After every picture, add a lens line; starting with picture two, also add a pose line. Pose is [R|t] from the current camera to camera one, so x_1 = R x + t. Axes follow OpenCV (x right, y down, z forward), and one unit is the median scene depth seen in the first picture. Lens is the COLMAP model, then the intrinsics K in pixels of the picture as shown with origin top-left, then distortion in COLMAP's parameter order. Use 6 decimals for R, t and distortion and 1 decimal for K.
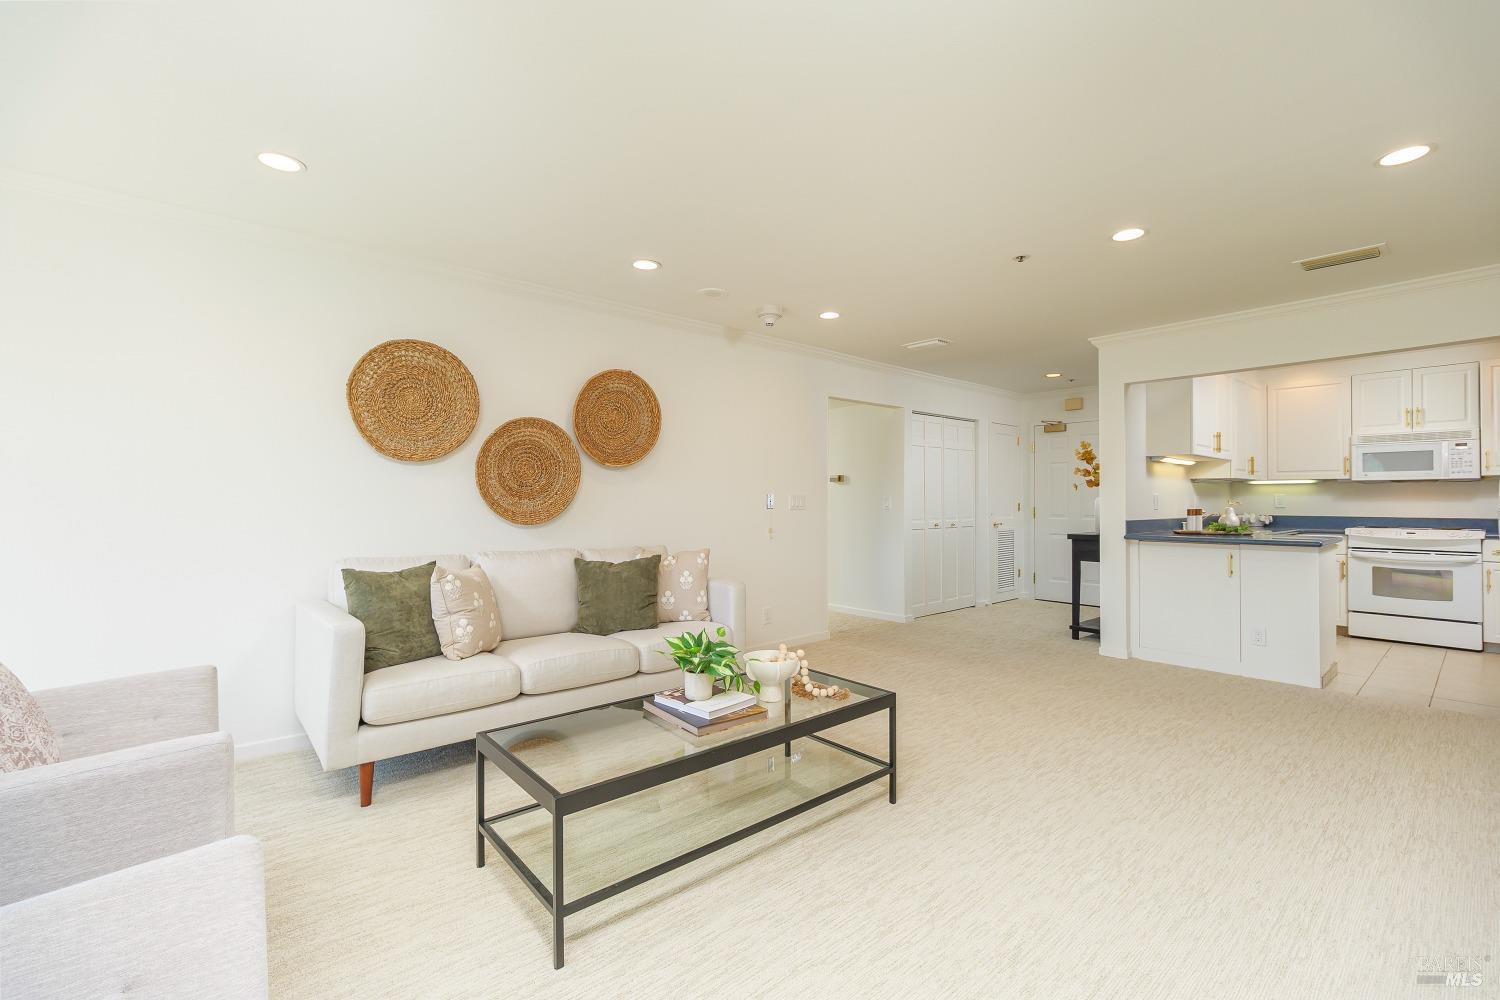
lens RADIAL K [[666.9, 0, 751.1], [0, 666.9, 500.0], [0, 0, 1]] dist [-0.000664, -0.000259]
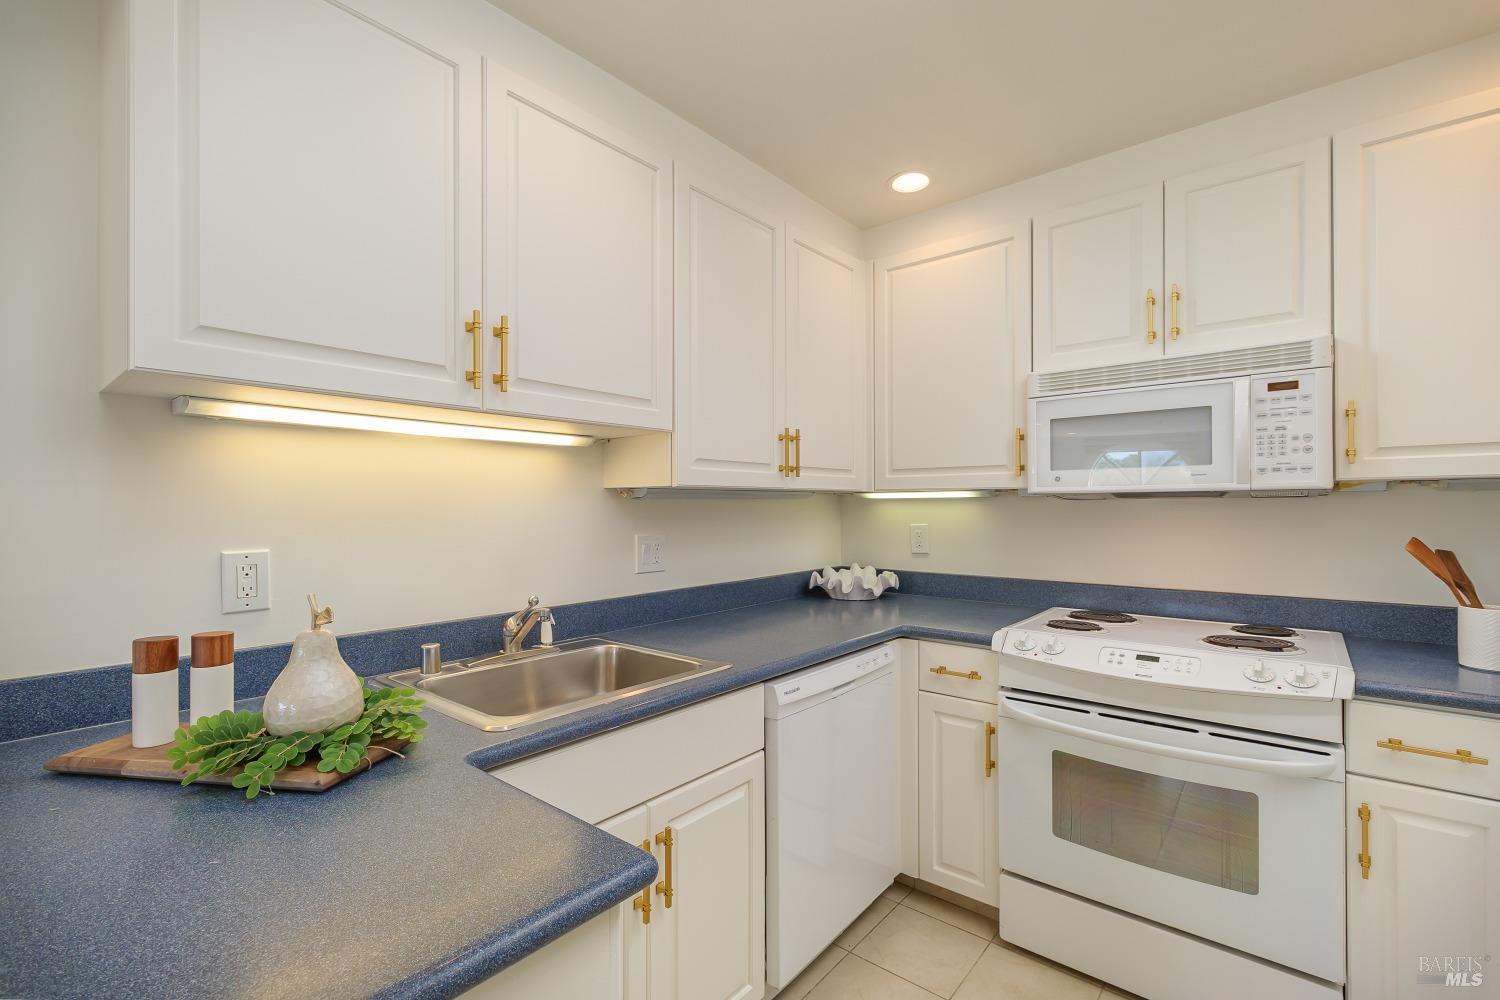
lens RADIAL K [[666.9, 0, 756.0], [0, 666.9, 506.1], [0, 0, 1]] dist [-0.000664, -0.000259]
pose [[0.990357, -0.001070, 0.138532, 0.734883], [0.001177, 0.999999, -0.000693, -0.023033], [-0.138531, 0.000849, 0.990358, 0.684443]]
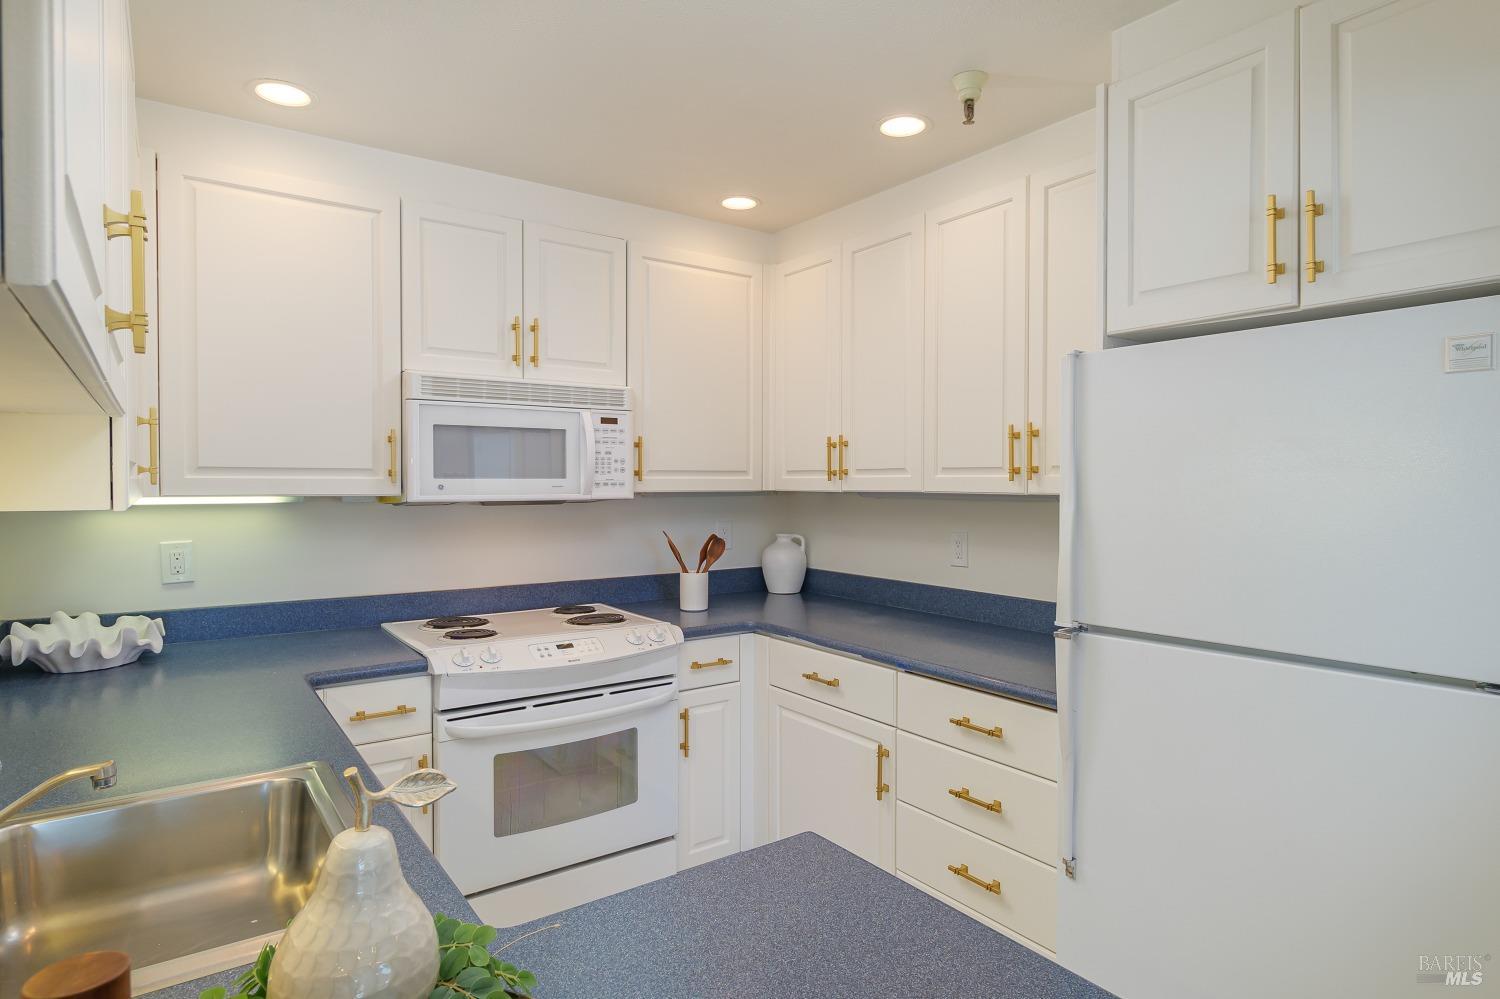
lens RADIAL K [[802.5, 0, 757.1], [0, 802.5, 500.9], [0, 0, 1]] dist [-0.001312, -0.001319]
pose [[0.116880, -0.017258, 0.992996, 0.537109], [0.000629, 0.999850, 0.017303, -0.038712], [-0.993146, -0.001398, 0.116873, 0.813648]]
